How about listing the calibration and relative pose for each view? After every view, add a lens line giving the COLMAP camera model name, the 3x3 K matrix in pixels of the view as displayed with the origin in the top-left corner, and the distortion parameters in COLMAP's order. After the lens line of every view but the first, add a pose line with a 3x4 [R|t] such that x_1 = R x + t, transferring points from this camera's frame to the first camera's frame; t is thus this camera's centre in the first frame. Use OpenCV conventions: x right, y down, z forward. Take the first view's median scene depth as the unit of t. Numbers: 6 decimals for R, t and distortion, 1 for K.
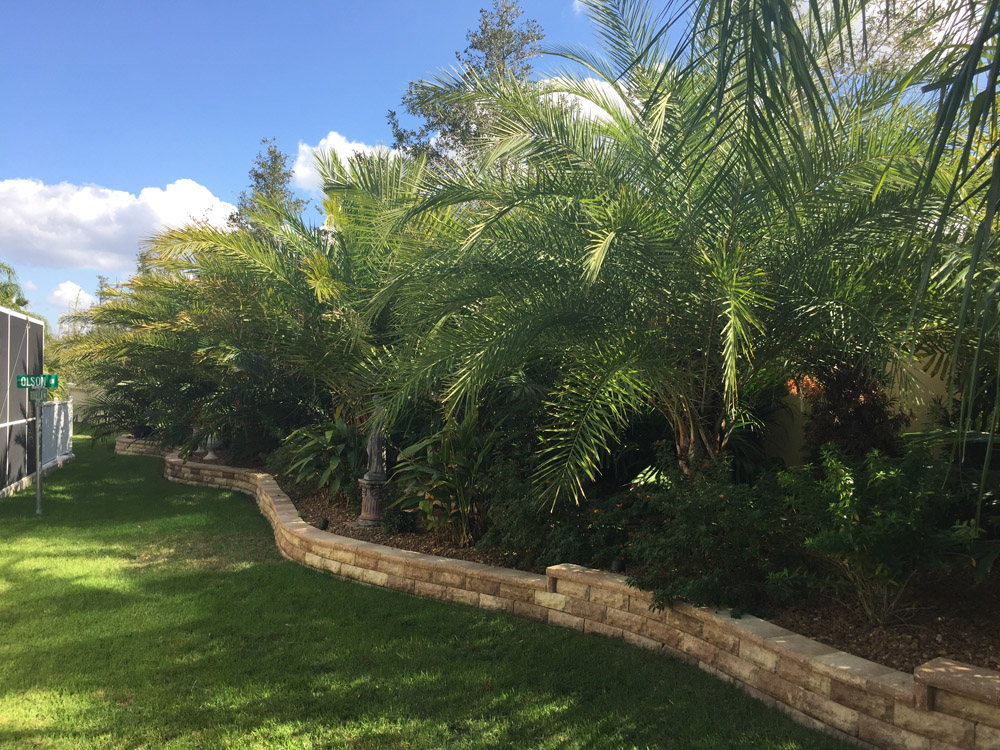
lens RADIAL K [[850.2, 0, 503.0], [0, 850.2, 370.2], [0, 0, 1]] dist [0.049893, -0.032246]
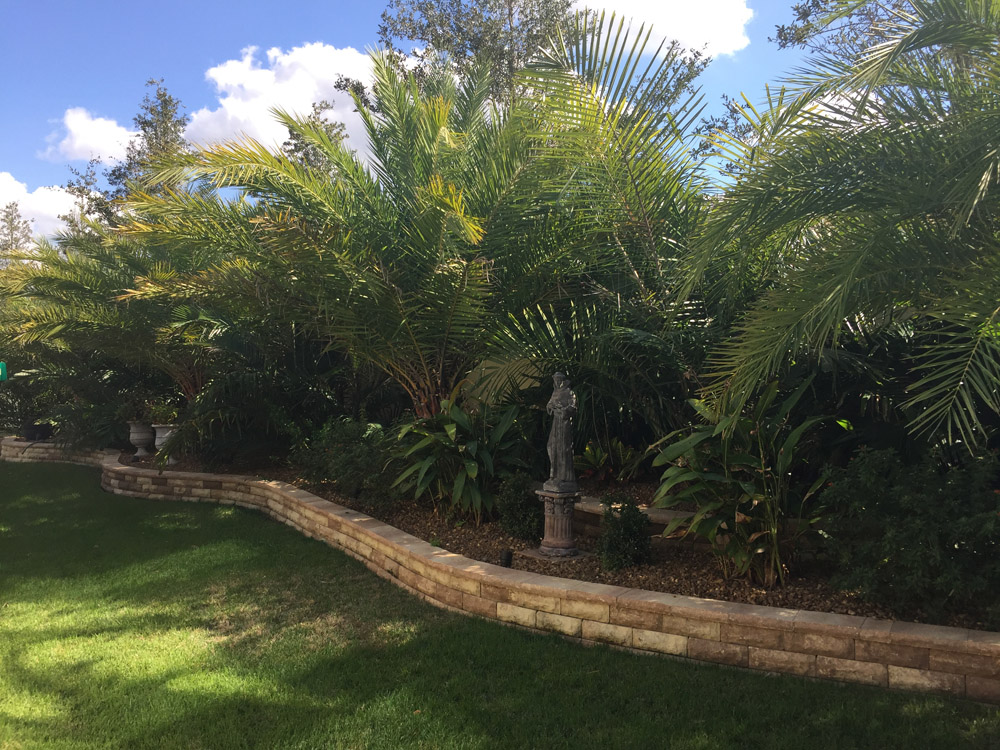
lens RADIAL K [[850.2, 0, 497.1], [0, 850.2, 380.1], [0, 0, 1]] dist [0.049893, -0.032246]
pose [[0.984549, -0.038127, 0.170909, -0.350239], [0.031519, 0.998653, 0.041211, 0.006257], [-0.172250, -0.035188, 0.984425, 0.339941]]
